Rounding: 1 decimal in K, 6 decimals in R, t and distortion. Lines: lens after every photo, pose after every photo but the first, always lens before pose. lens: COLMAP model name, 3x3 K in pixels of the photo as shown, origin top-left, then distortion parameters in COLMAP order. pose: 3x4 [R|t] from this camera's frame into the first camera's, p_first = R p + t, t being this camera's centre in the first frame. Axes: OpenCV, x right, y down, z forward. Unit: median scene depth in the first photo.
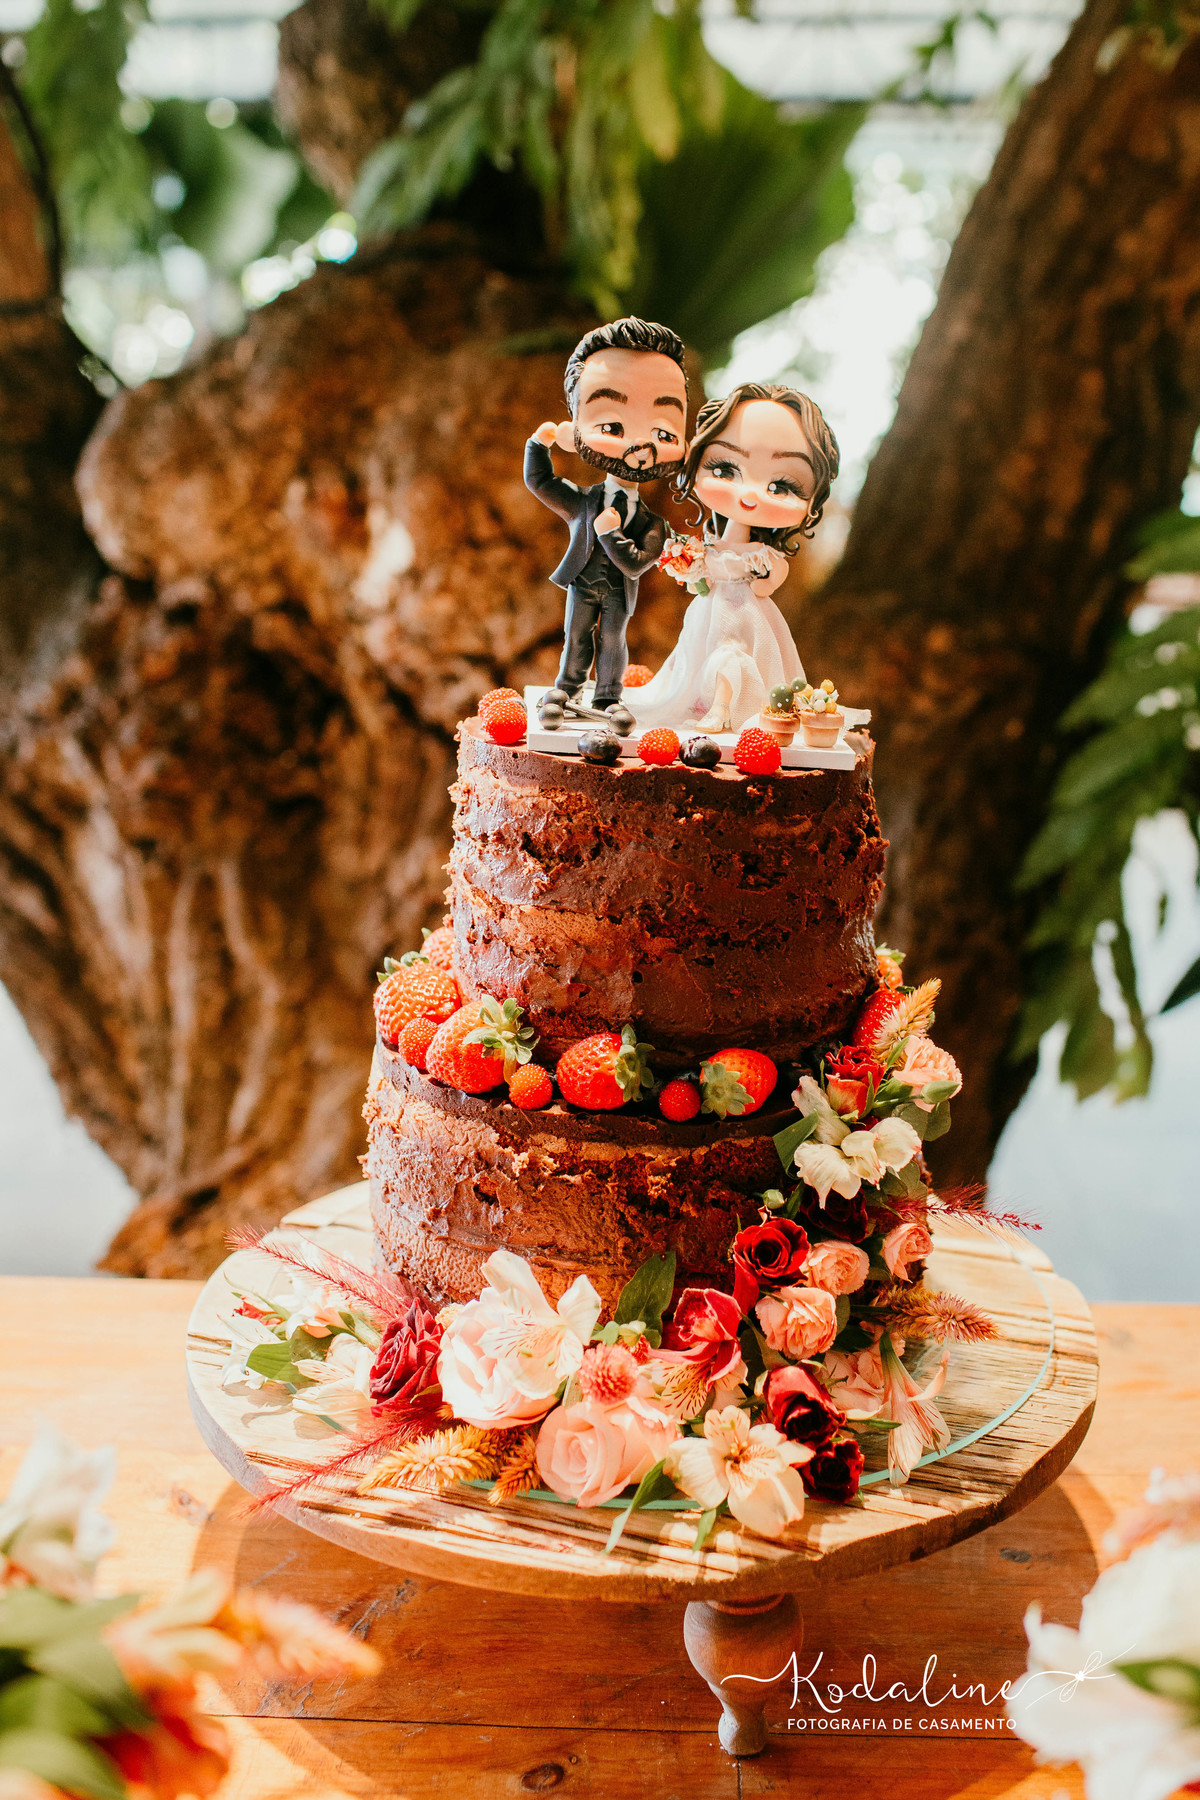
lens RADIAL K [[2438.2, 0, 600.0], [0, 2438.2, 900.0], [0, 0, 1]] dist [-0.123881, 0.031803]
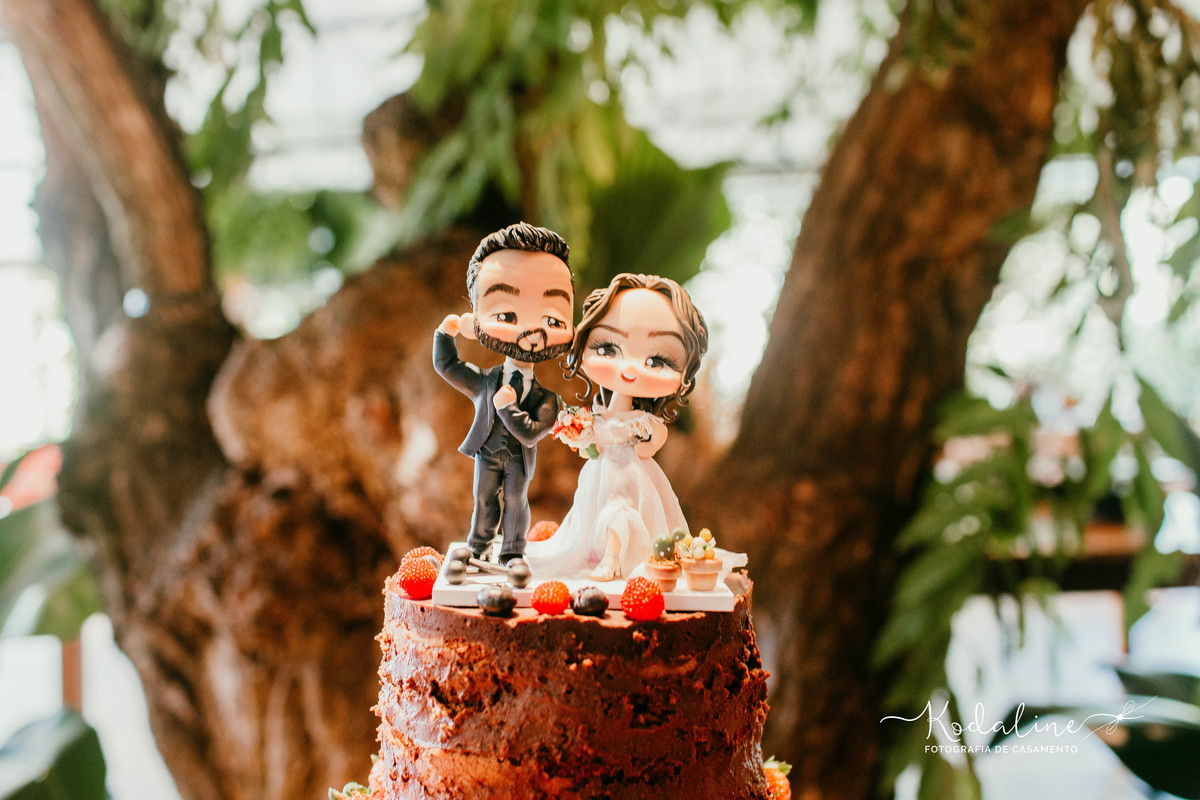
lens RADIAL K [[1187.2, 0, 600.0], [0, 1187.2, 400.0], [0, 0, 1]] dist [-0.091035, 0.007545]
pose [[0.998603, -0.043075, -0.030589, 0.063893], [0.036475, 0.980978, -0.190664, -0.046397], [0.038220, 0.189282, 0.981179, 0.452159]]
